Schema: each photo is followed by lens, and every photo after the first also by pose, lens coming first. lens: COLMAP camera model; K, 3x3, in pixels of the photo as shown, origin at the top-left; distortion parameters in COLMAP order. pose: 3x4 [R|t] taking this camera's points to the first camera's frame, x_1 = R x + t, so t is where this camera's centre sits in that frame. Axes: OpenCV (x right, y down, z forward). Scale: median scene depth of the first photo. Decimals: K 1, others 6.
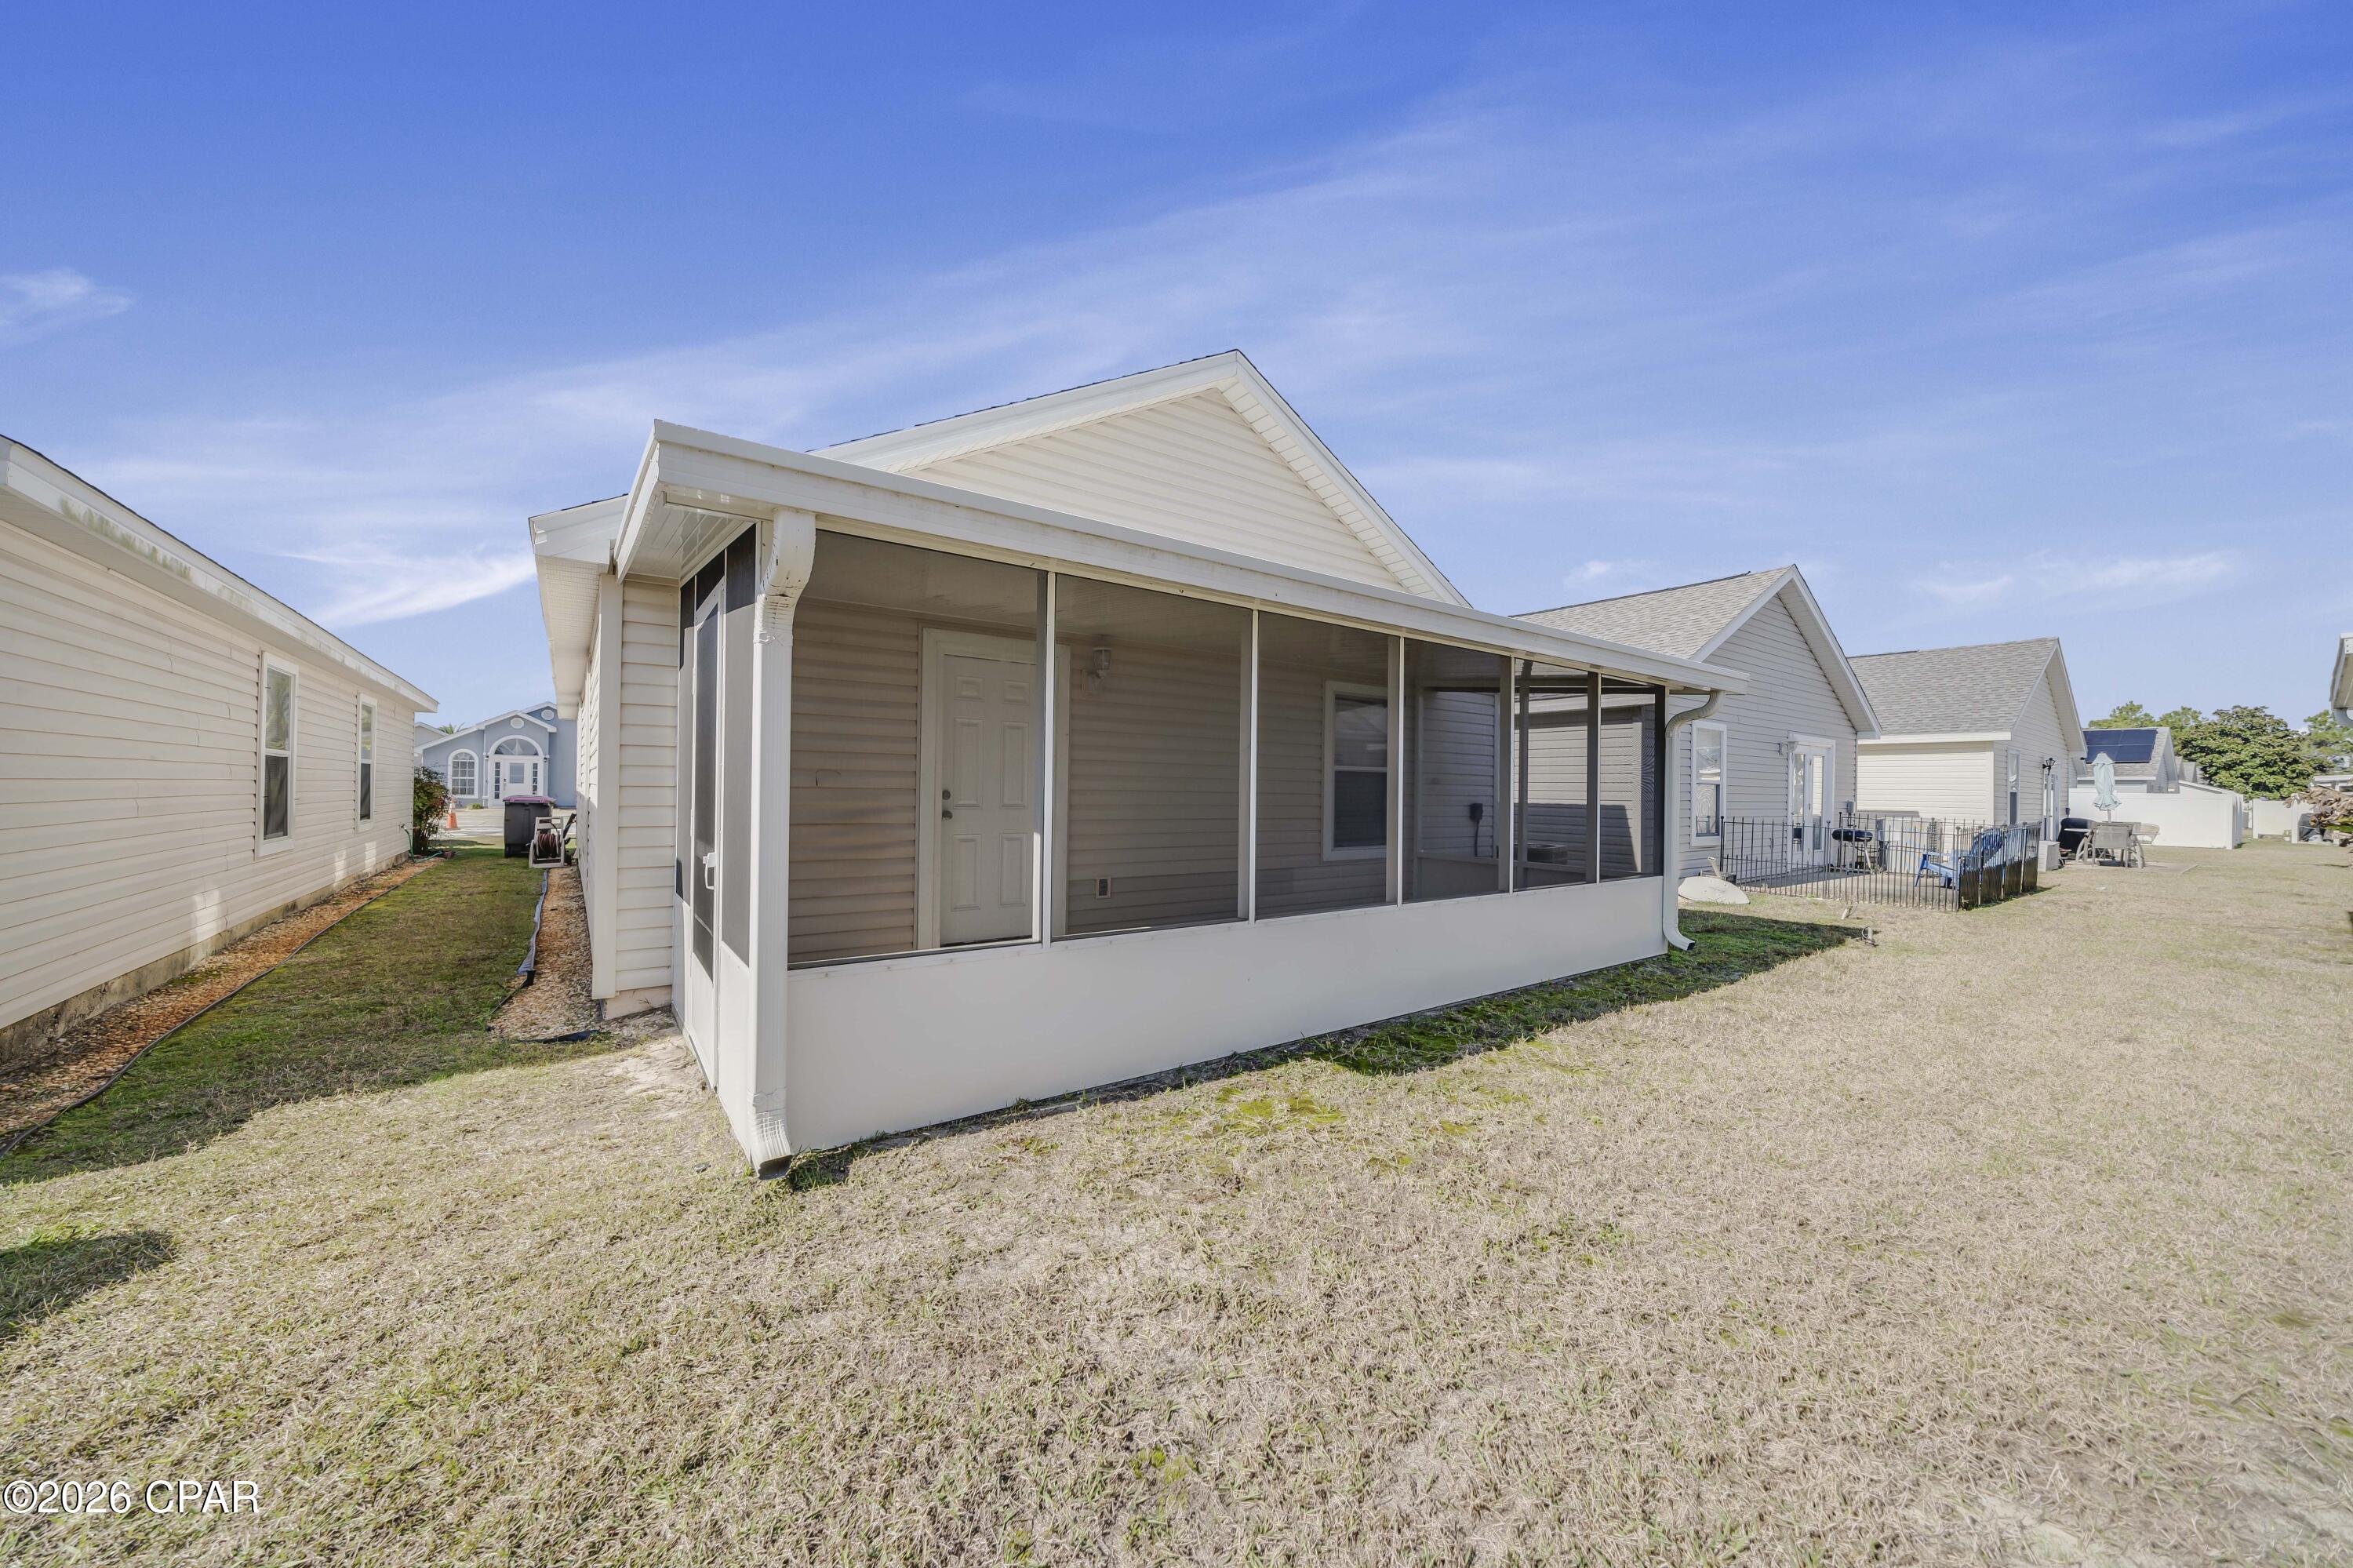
lens RADIAL K [[840.6, 0, 1181.4], [0, 840.6, 785.9], [0, 0, 1]] dist [0.001806, -0.000114]
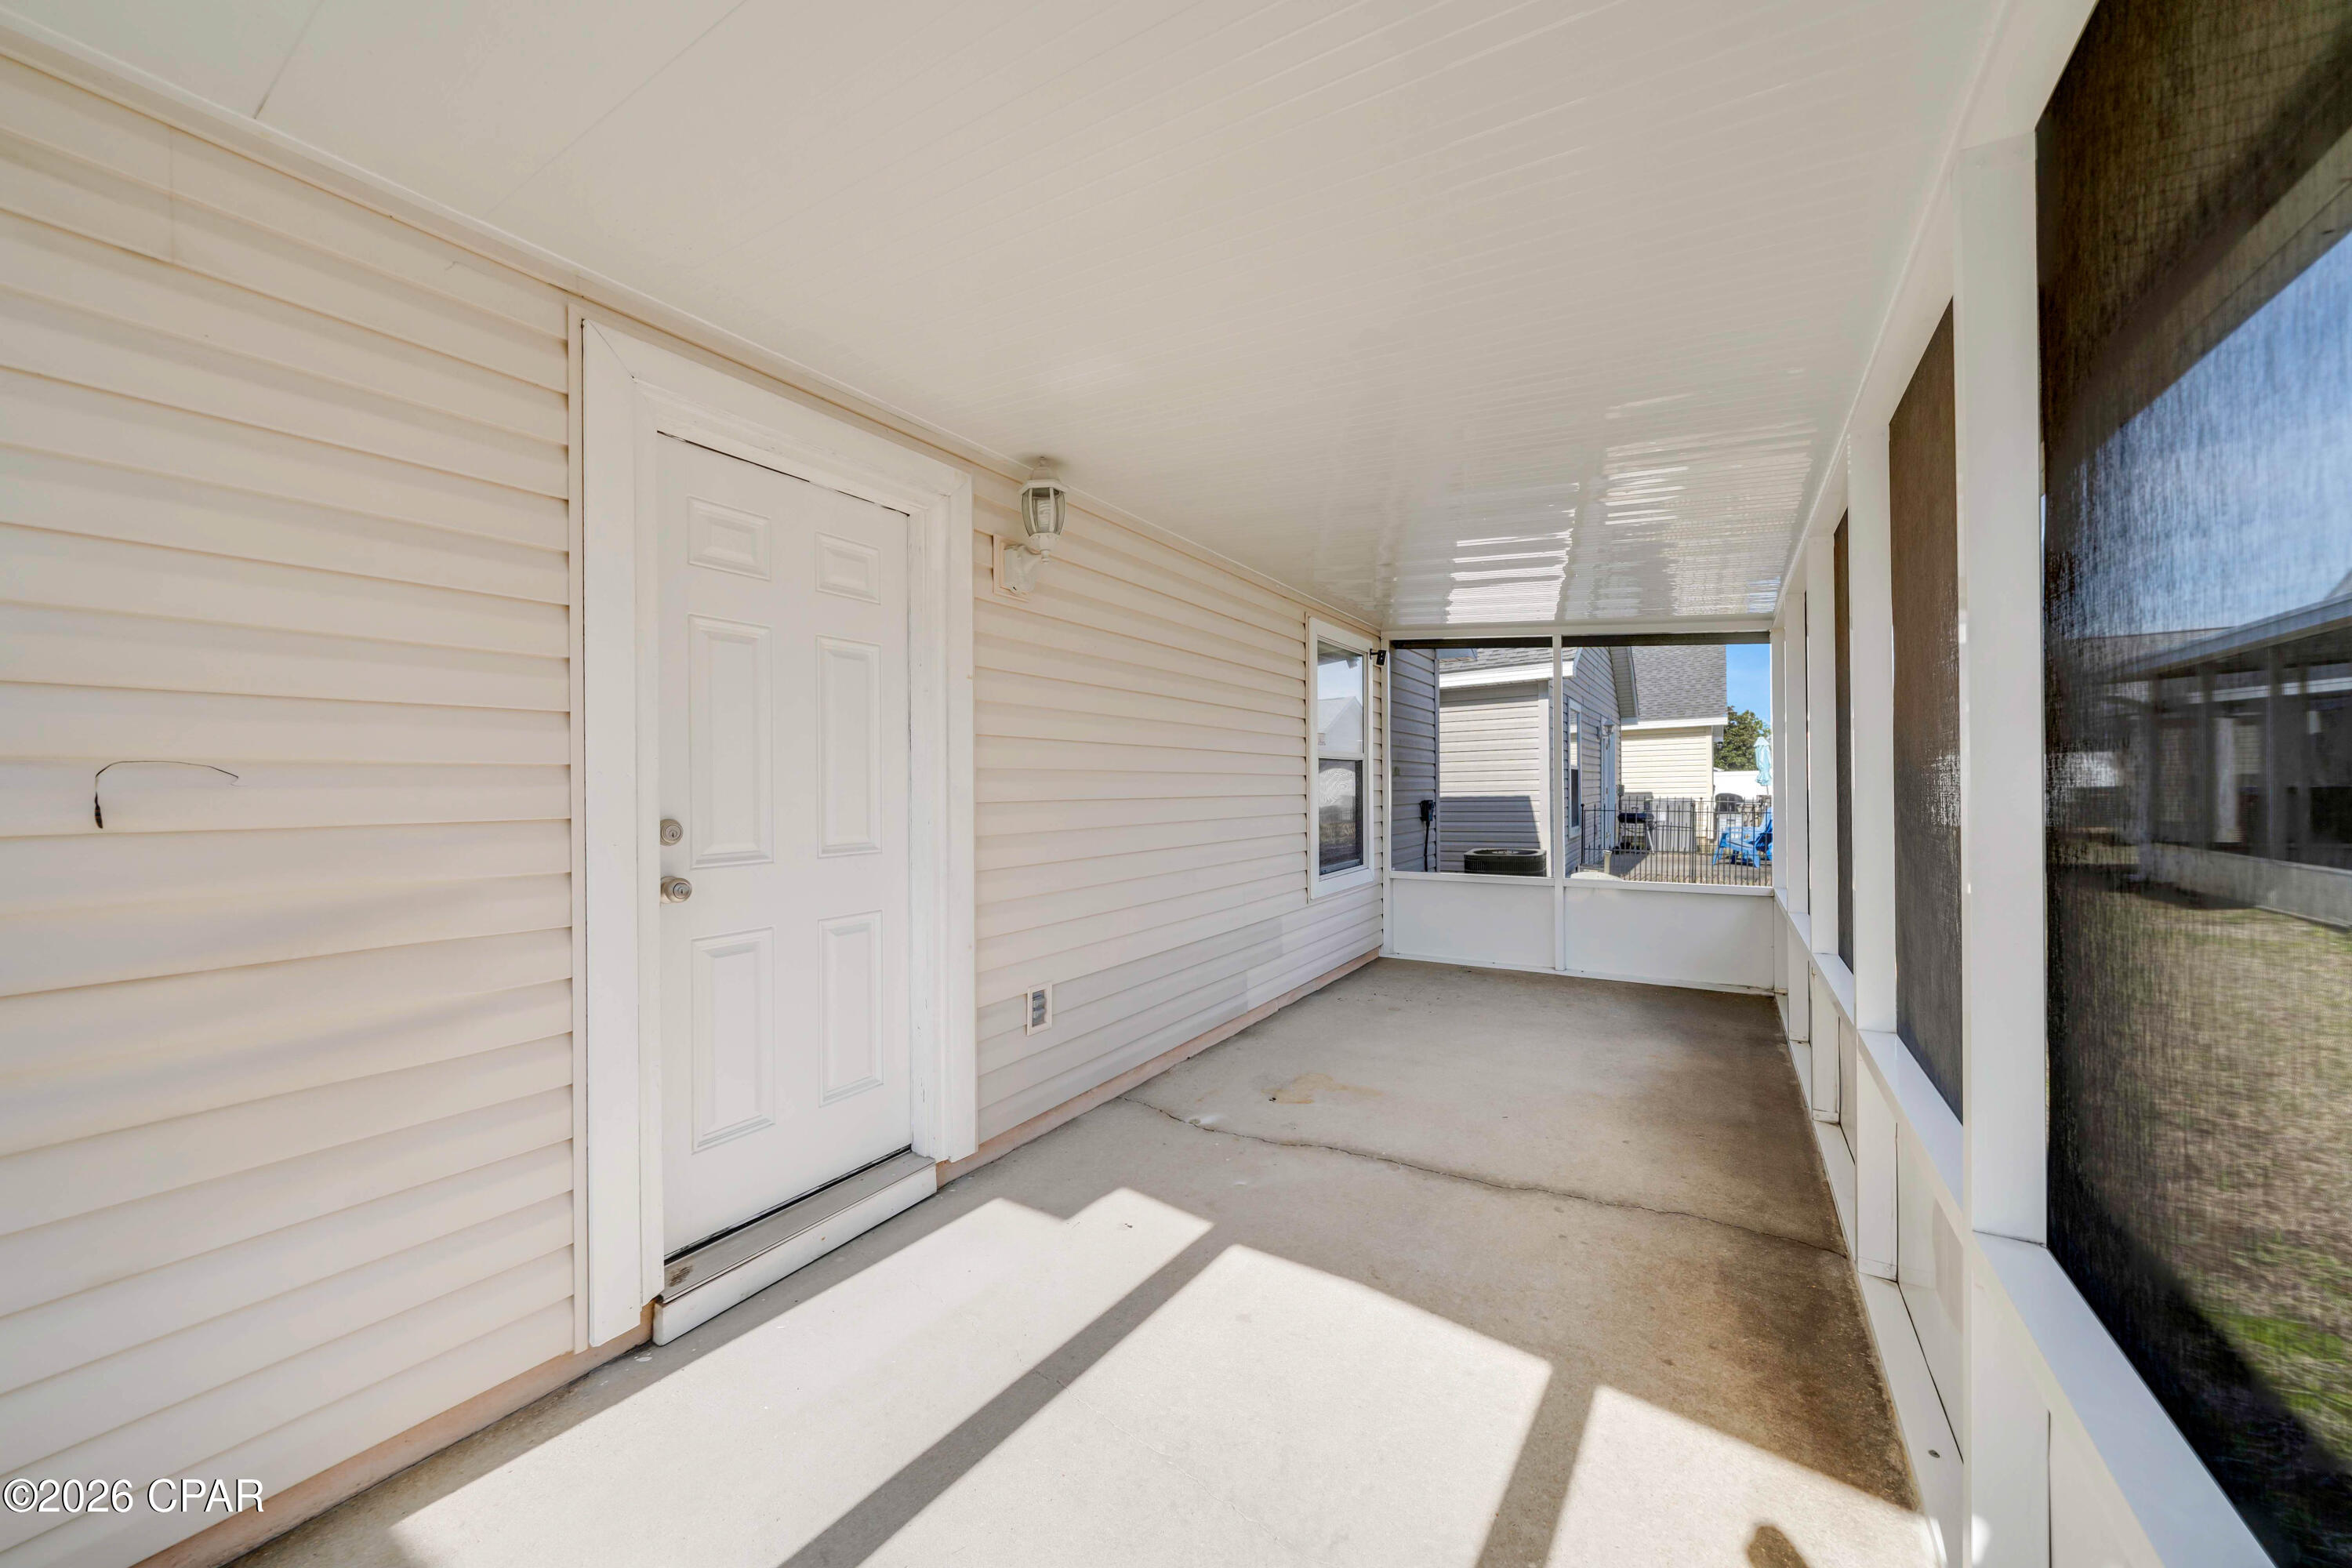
lens RADIAL K [[840.3, 0, 1193.2], [0, 840.3, 780.2], [0, 0, 1]] dist [0.001806, -0.000114]
pose [[0.927285, -0.028675, 0.373256, -0.190827], [0.031784, 0.999492, -0.002176, -0.003012], [-0.373004, 0.013881, 0.927726, 0.544113]]
